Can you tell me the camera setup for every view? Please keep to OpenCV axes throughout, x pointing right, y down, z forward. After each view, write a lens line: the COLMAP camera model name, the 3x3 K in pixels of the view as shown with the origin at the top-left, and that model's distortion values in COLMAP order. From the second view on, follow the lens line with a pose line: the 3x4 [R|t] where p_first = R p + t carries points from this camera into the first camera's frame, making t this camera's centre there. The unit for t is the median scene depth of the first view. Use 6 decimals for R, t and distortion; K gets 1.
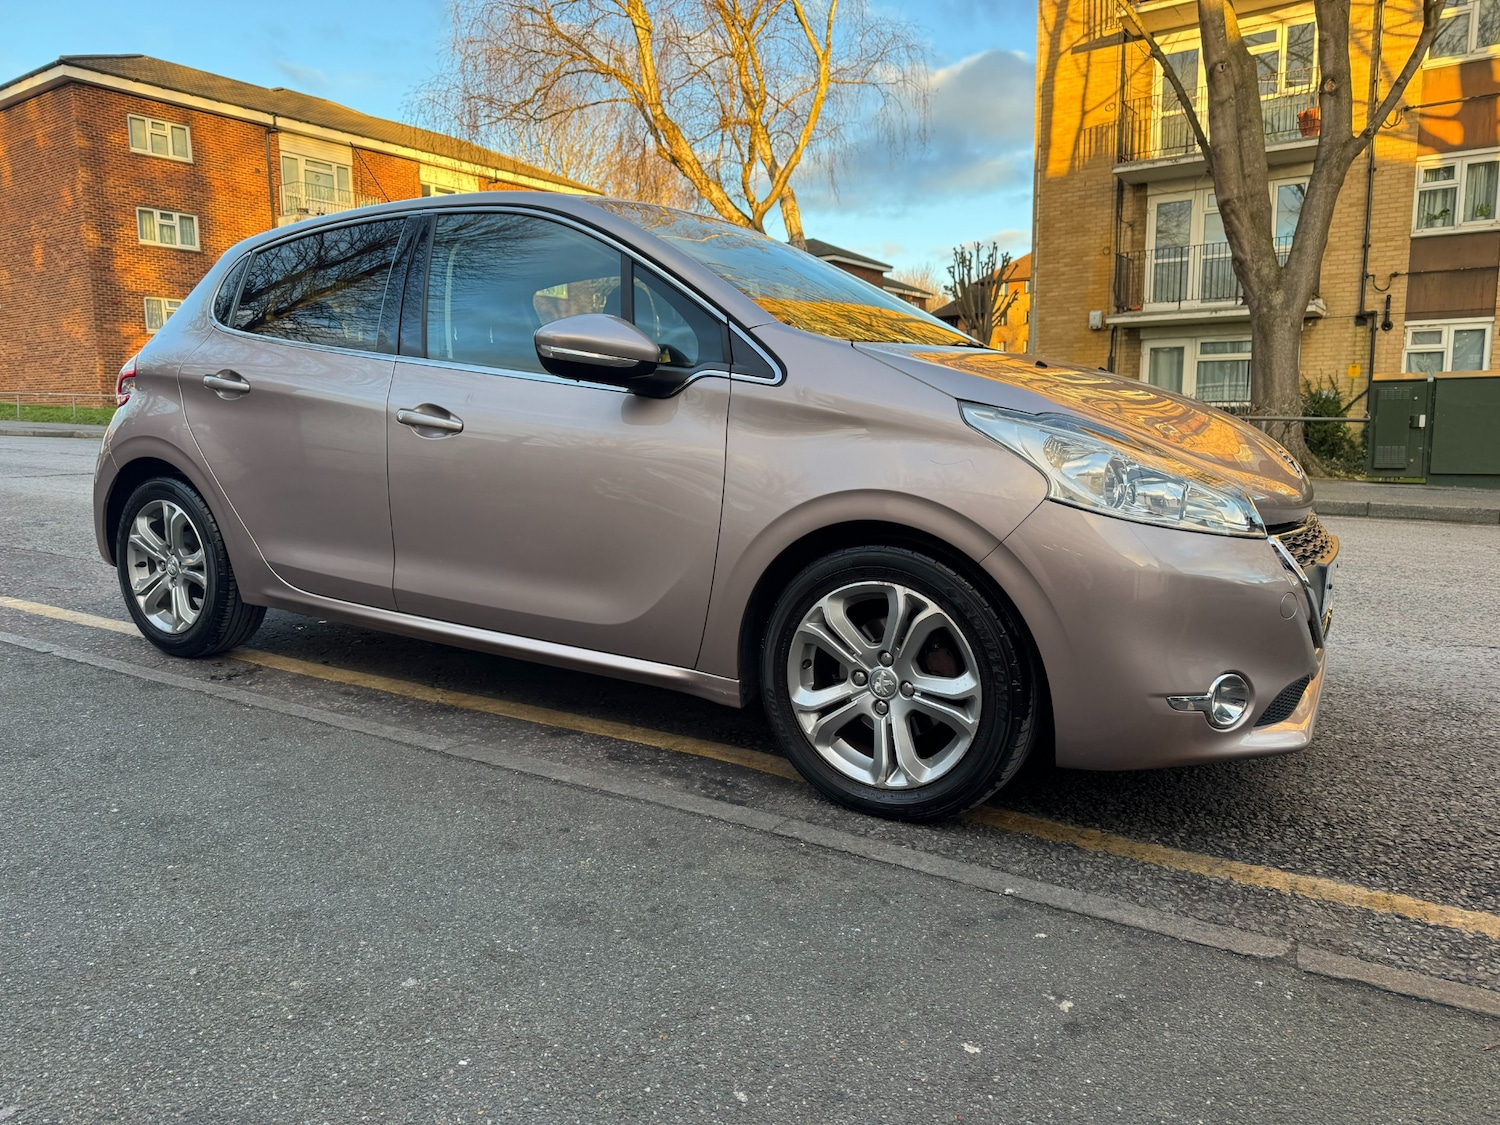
lens RADIAL K [[1058.4, 0, 755.9], [0, 1058.4, 562.7], [0, 0, 1]] dist [0.020408, -0.023143]
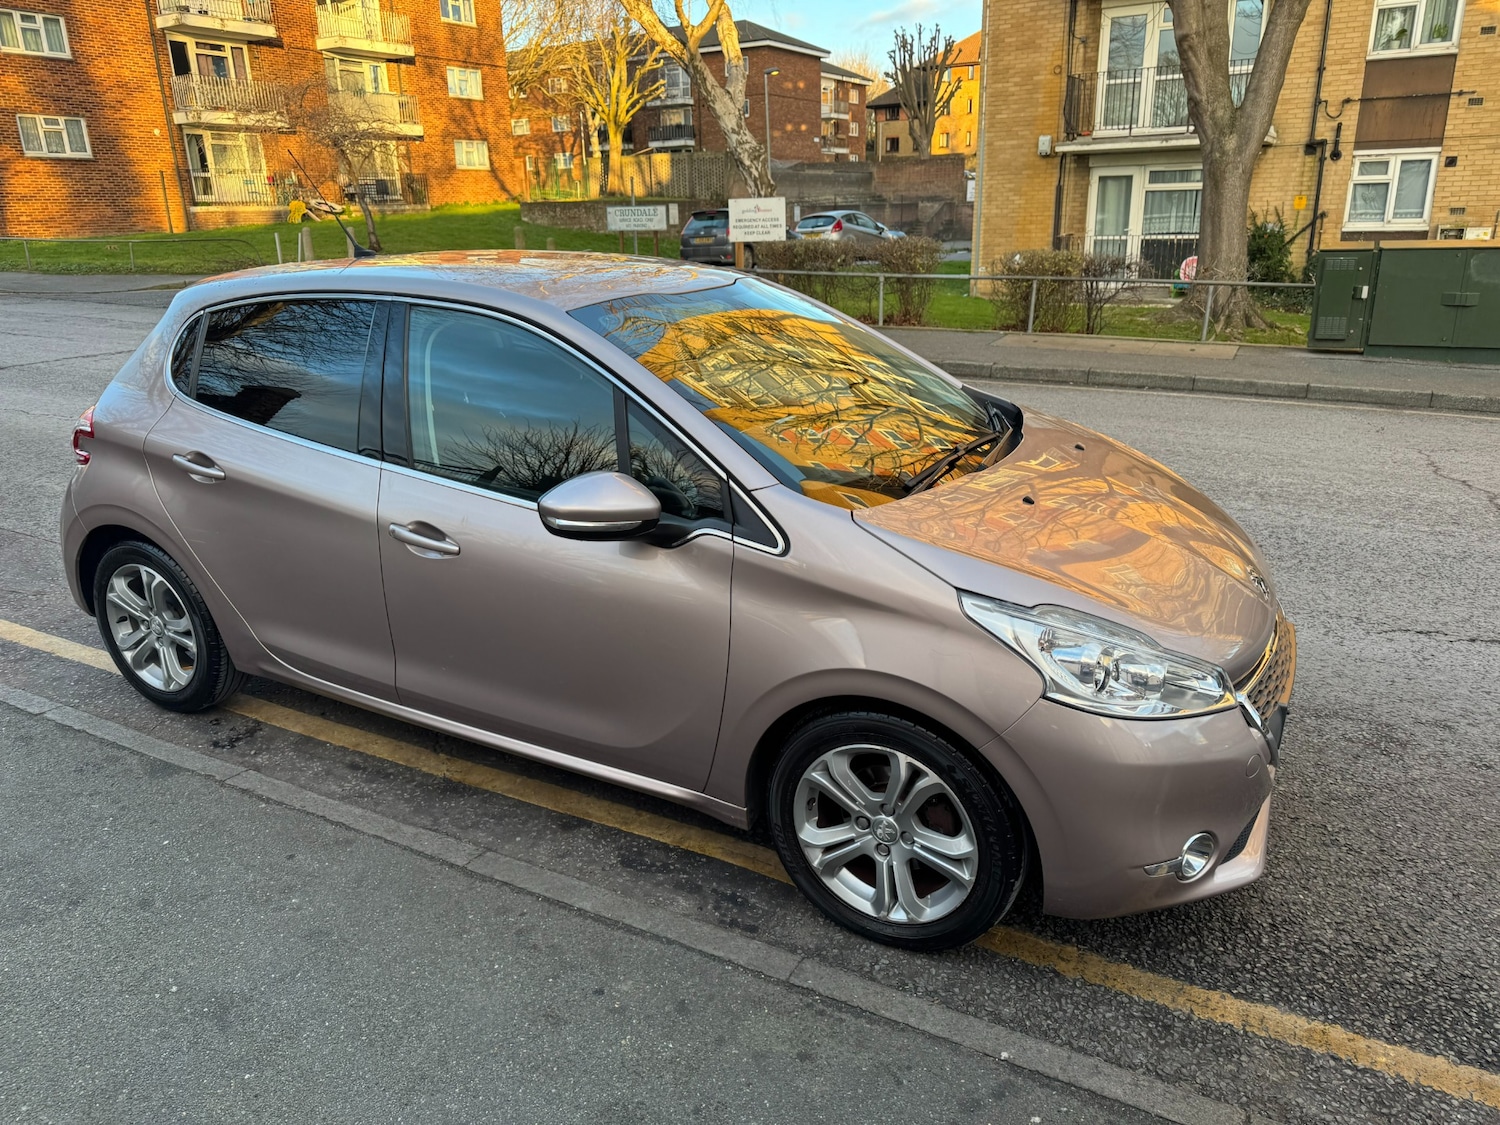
lens RADIAL K [[1058.4, 0, 758.3], [0, 1058.4, 558.8], [0, 0, 1]] dist [0.020408, -0.023143]
pose [[0.997887, -0.032401, 0.056315, -0.040156], [0.021751, 0.983359, 0.180366, -0.237510], [-0.061222, -0.178760, 0.981986, -0.005113]]
